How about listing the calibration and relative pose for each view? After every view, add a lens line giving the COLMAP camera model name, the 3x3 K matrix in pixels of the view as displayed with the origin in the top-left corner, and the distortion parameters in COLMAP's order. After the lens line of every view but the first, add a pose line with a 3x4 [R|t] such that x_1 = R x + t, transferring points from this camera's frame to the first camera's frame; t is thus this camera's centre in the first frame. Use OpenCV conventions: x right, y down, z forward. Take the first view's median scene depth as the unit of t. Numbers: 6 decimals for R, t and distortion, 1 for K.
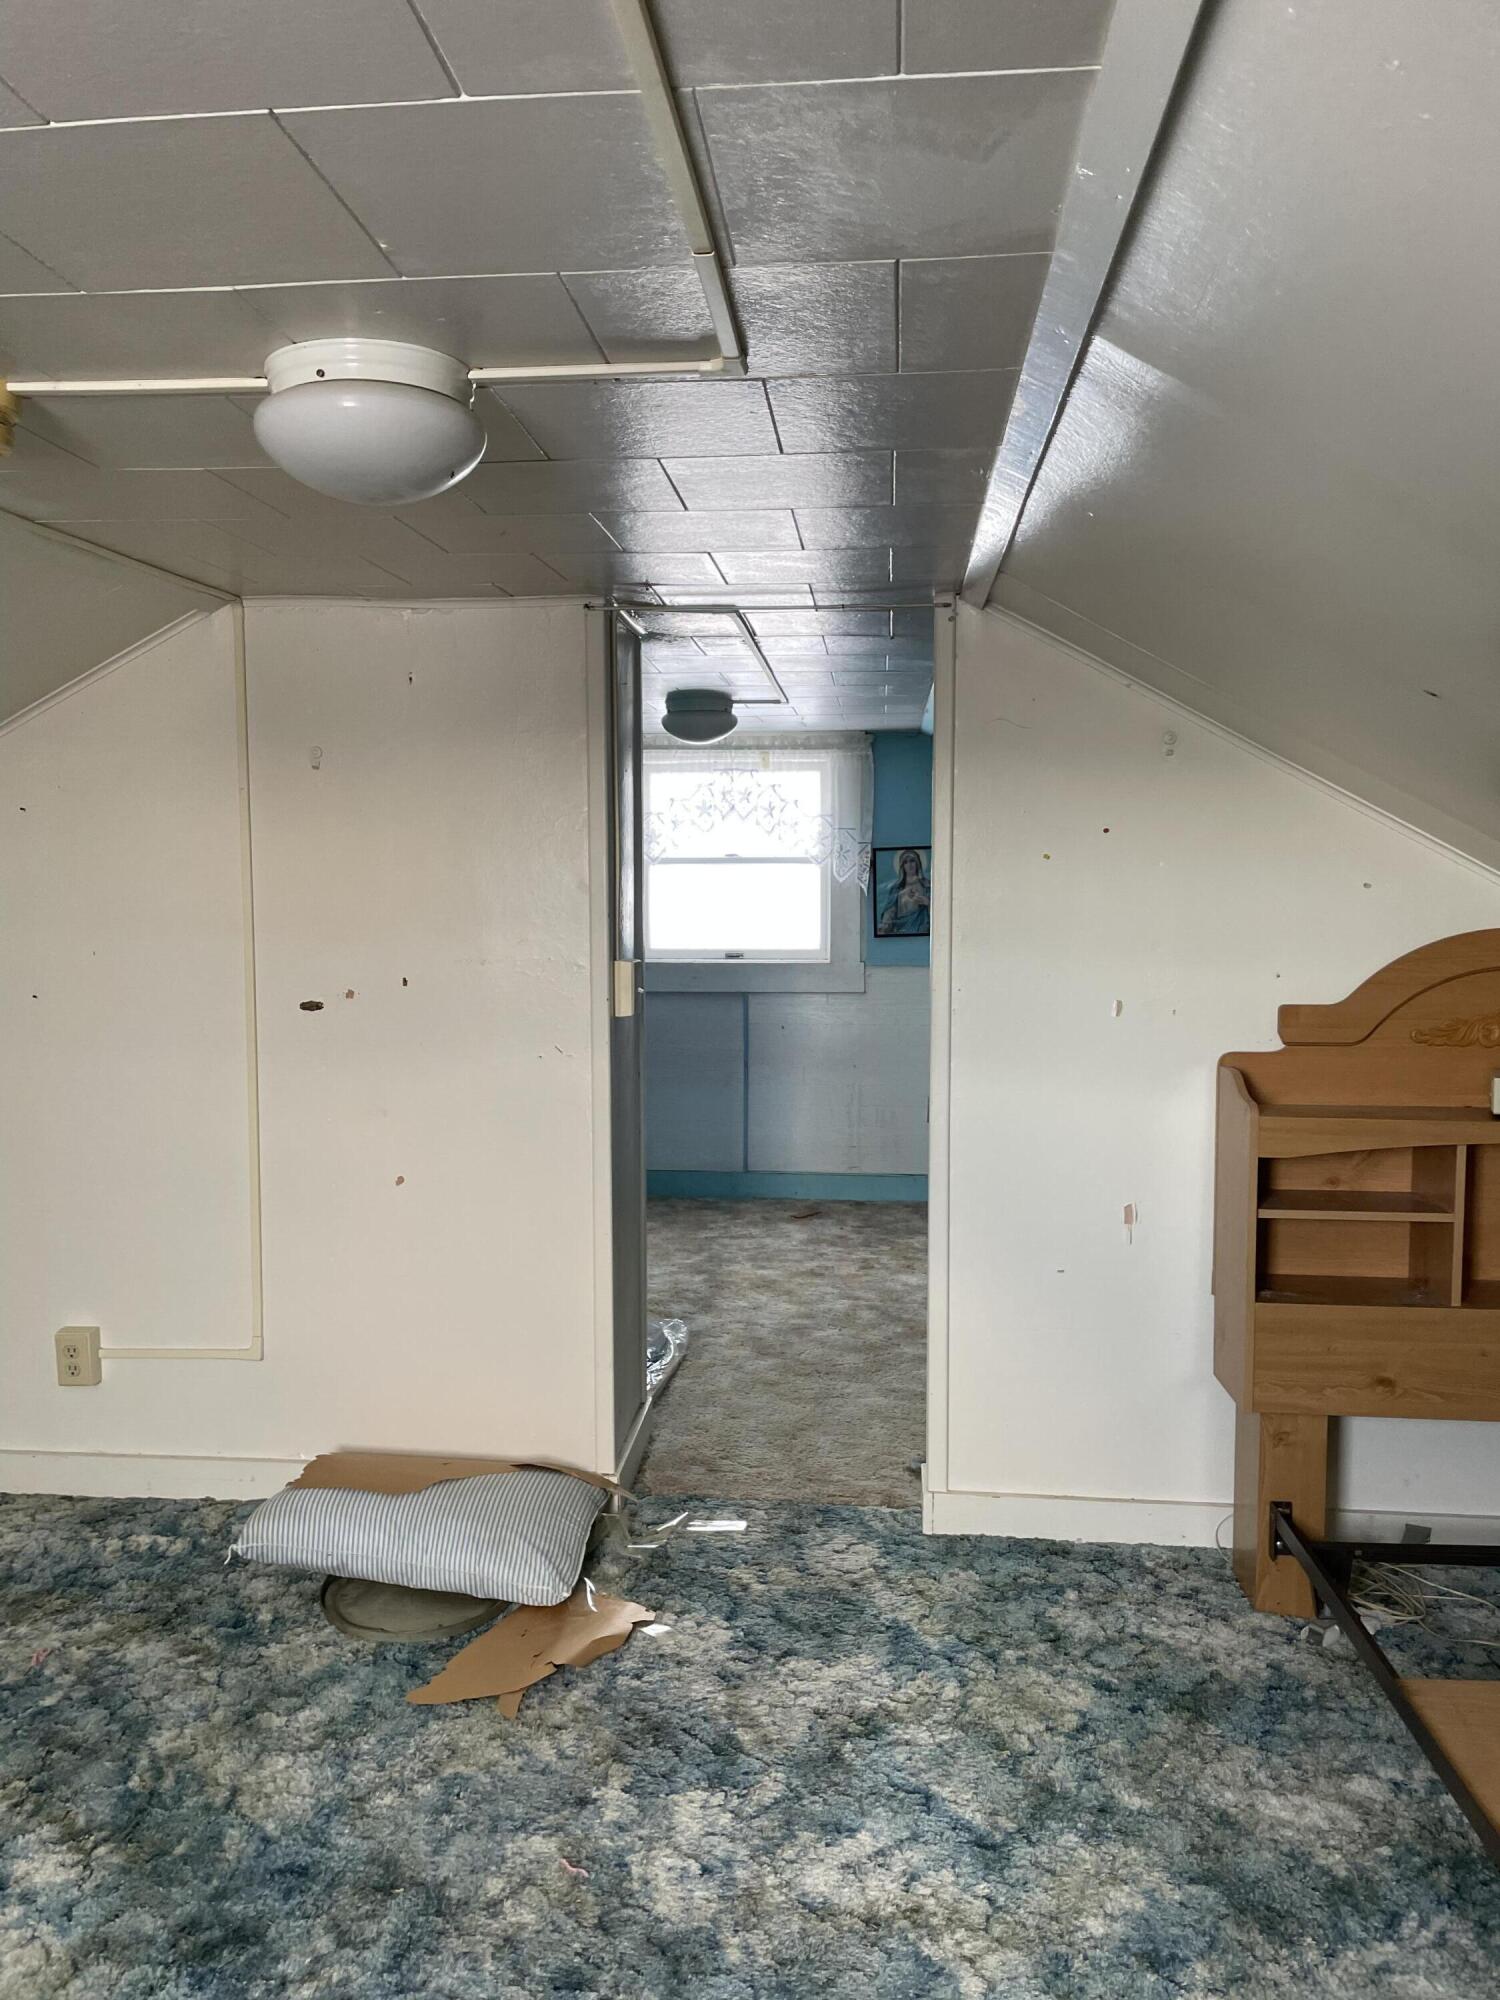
lens RADIAL K [[1497.7, 0, 750.0], [0, 1497.7, 1000.0], [0, 0, 1]] dist [0.080391, -0.118636]
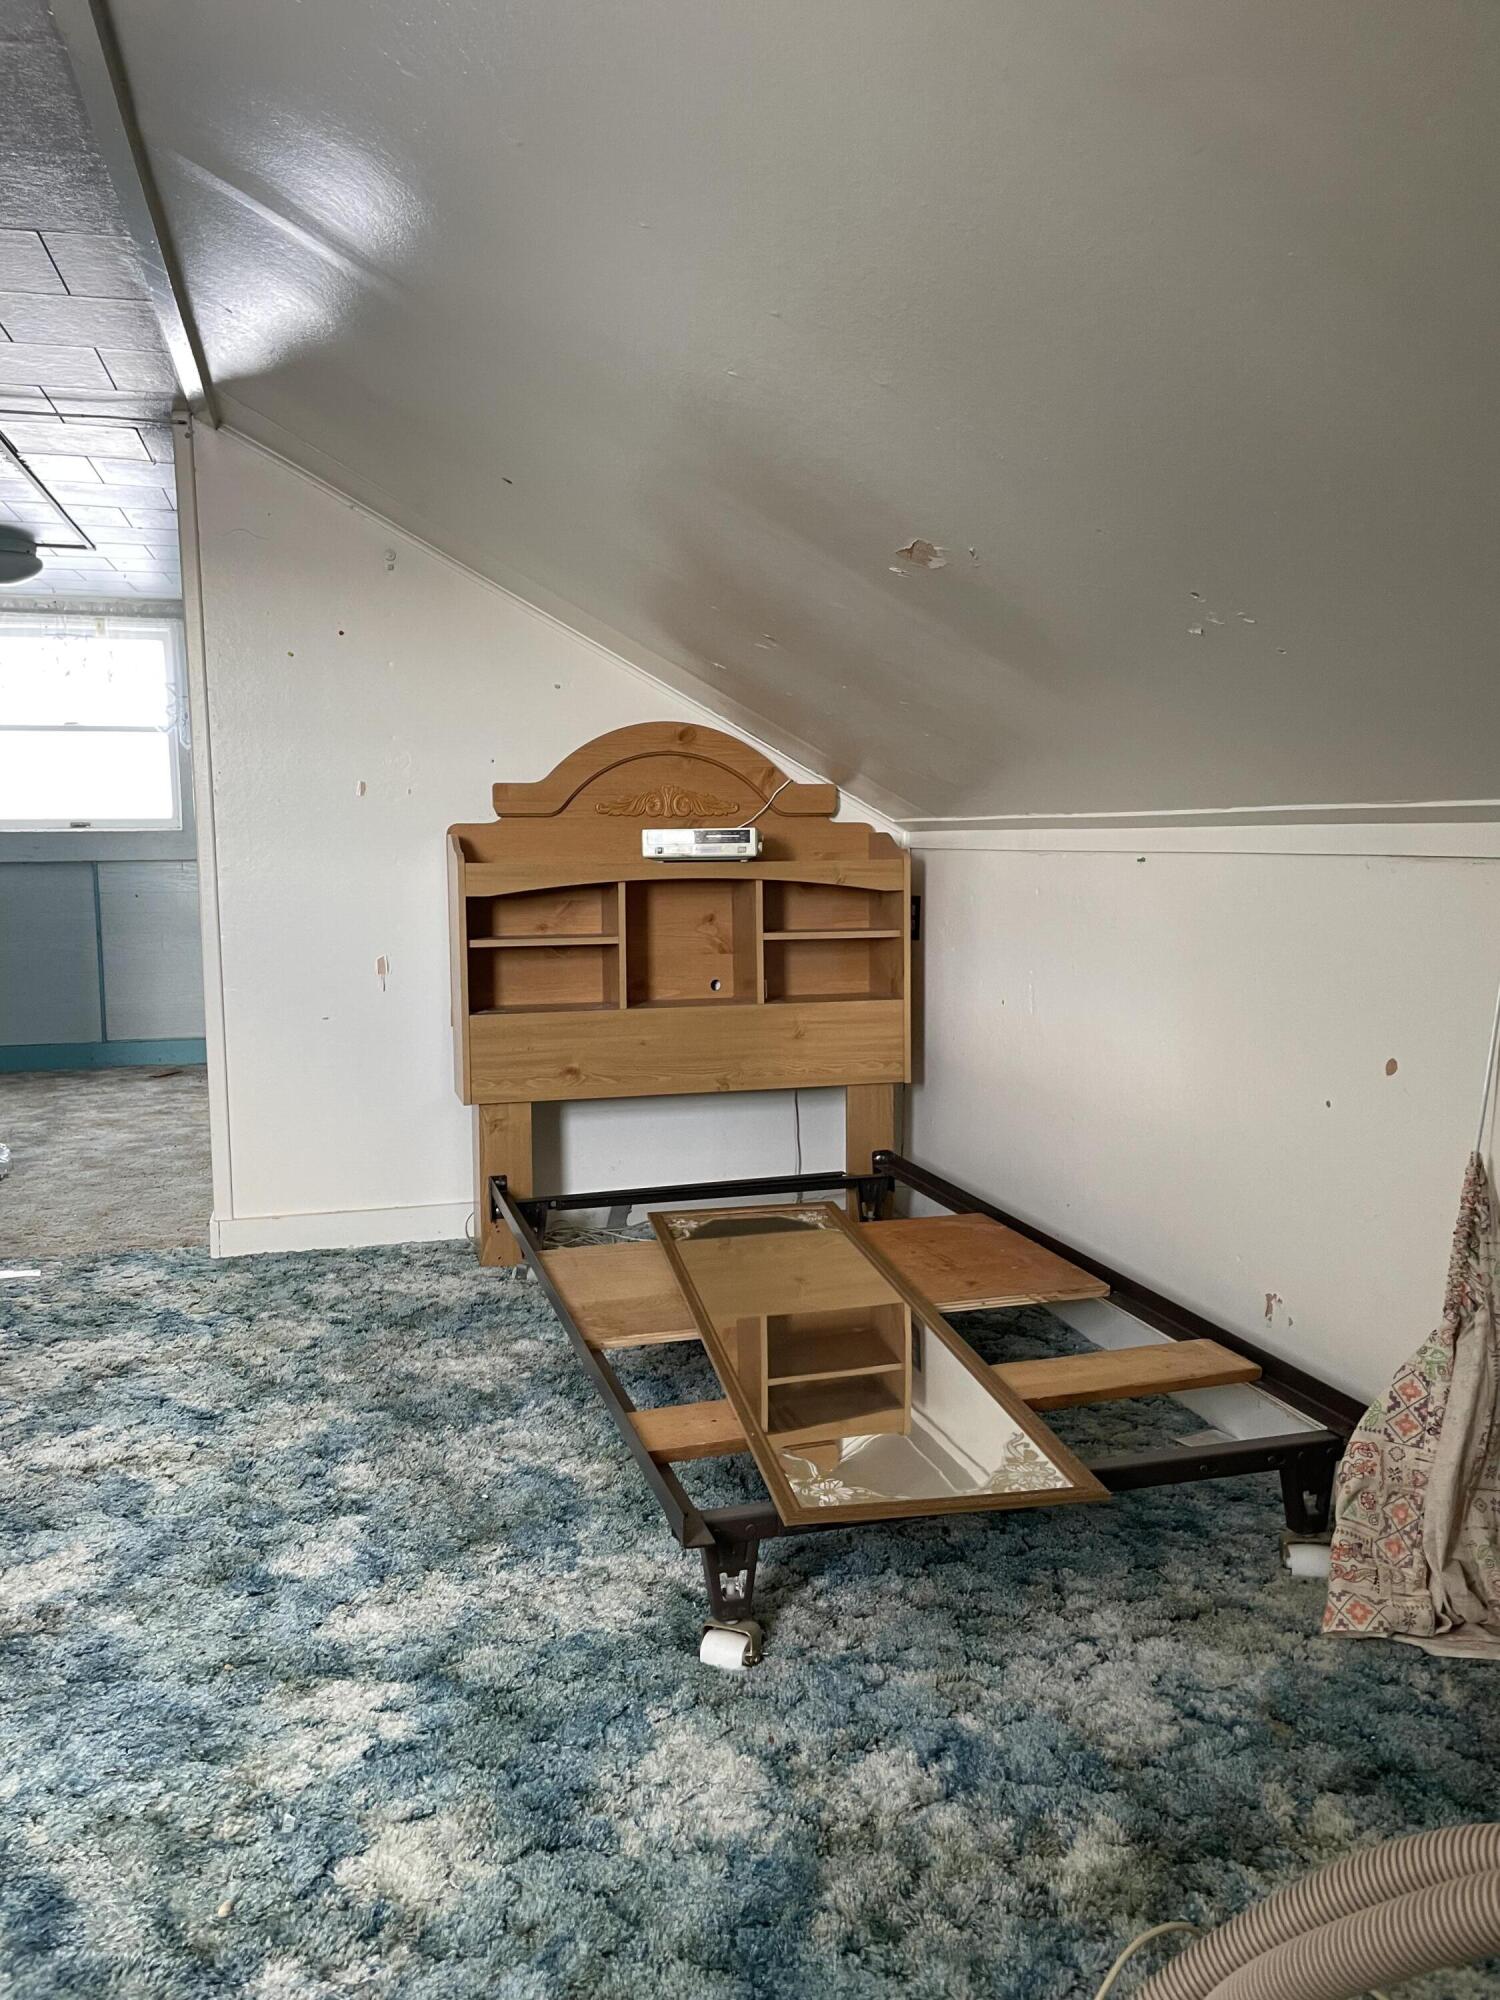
lens RADIAL K [[1497.7, 0, 750.0], [0, 1497.7, 1000.0], [0, 0, 1]] dist [0.080391, -0.118636]
pose [[0.939041, -0.042452, 0.341174, 0.131128], [0.033954, 0.998947, 0.030841, 0.156929], [-0.342124, -0.017377, 0.939494, -0.230222]]
